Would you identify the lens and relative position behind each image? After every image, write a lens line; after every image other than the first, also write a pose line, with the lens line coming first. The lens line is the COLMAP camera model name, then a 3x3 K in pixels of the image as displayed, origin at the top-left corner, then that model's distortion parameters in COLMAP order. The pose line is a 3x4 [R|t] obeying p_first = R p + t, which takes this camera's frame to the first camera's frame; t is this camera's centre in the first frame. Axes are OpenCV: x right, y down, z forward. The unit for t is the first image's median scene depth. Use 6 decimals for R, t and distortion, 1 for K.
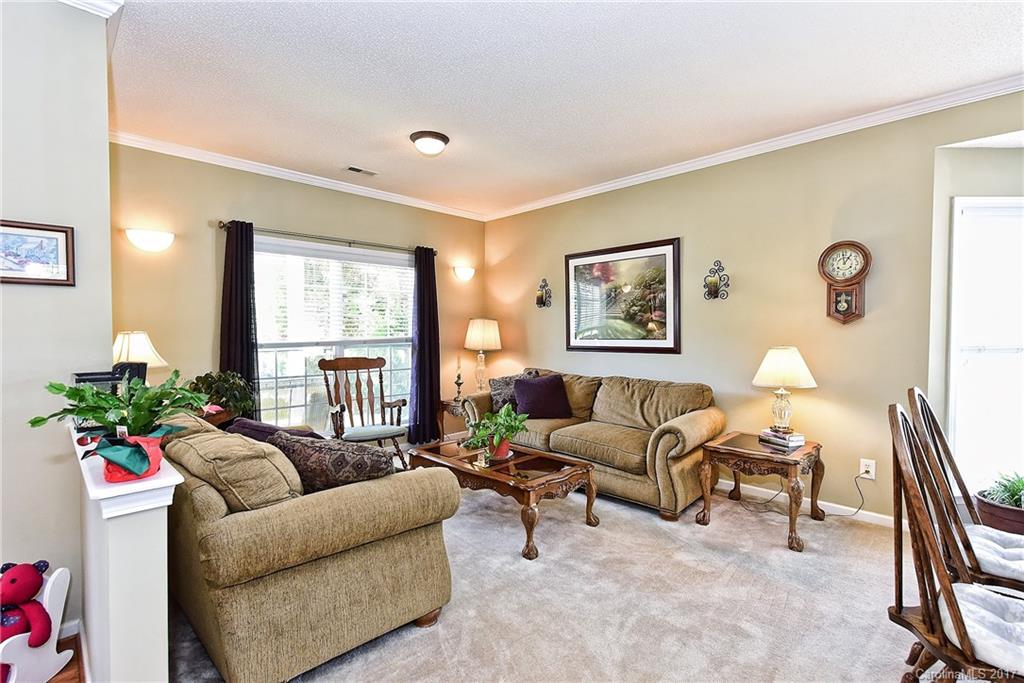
lens RADIAL K [[478.5, 0, 512.0], [0, 478.5, 341.5], [0, 0, 1]] dist [-0.001704, 0.000090]
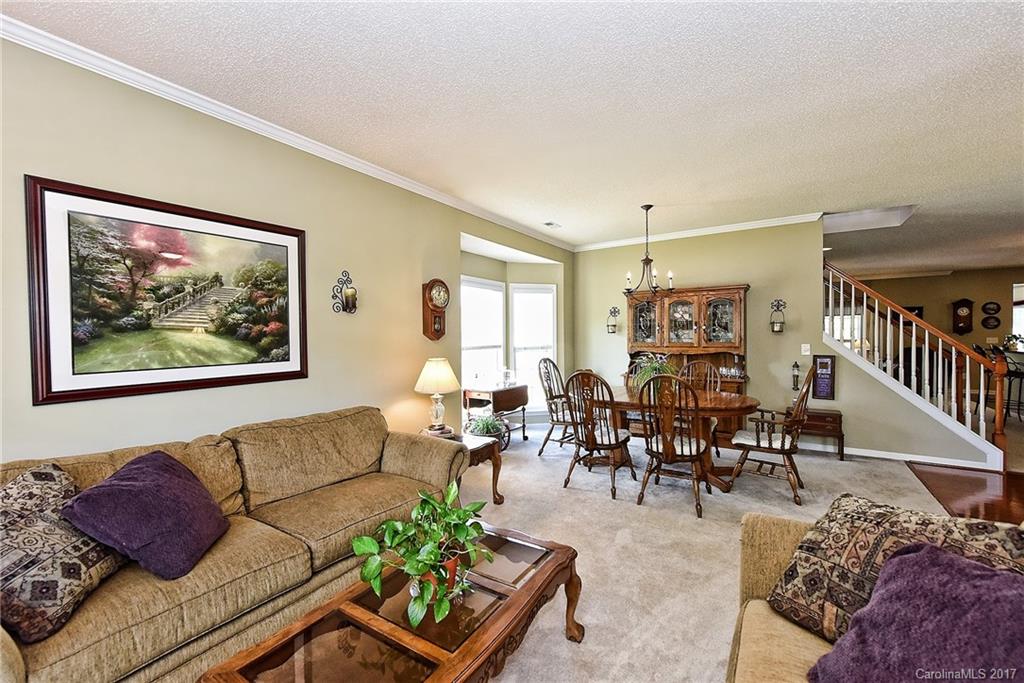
lens RADIAL K [[426.4, 0, 512.0], [0, 426.4, 341.5], [0, 0, 1]] dist [0.000226, -0.000173]
pose [[-0.222117, -0.009430, 0.974974, -0.406432], [0.032960, 0.999309, 0.017175, -0.034543], [-0.974463, 0.035950, -0.221653, 0.809587]]
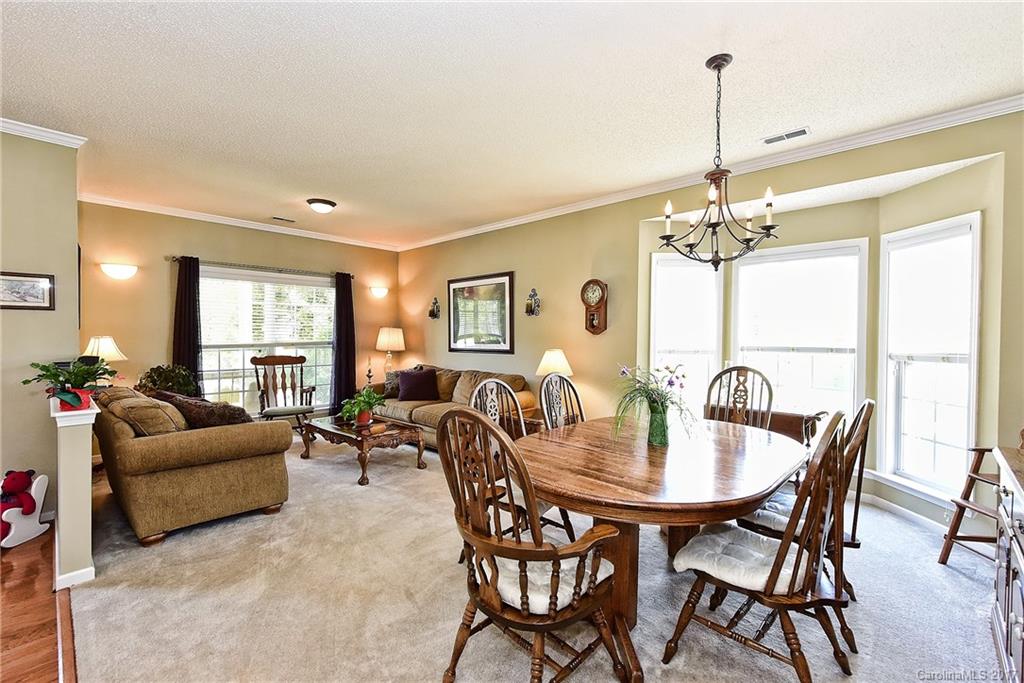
lens RADIAL K [[438.1, 0, 512.0], [0, 438.1, 341.5], [0, 0, 1]] dist [0.000661, -0.000448]
pose [[0.999209, 0.005825, 0.039338, 0.291256], [-0.005572, 0.999963, -0.006546, -0.002527], [-0.039375, 0.006322, 0.999205, -0.276792]]
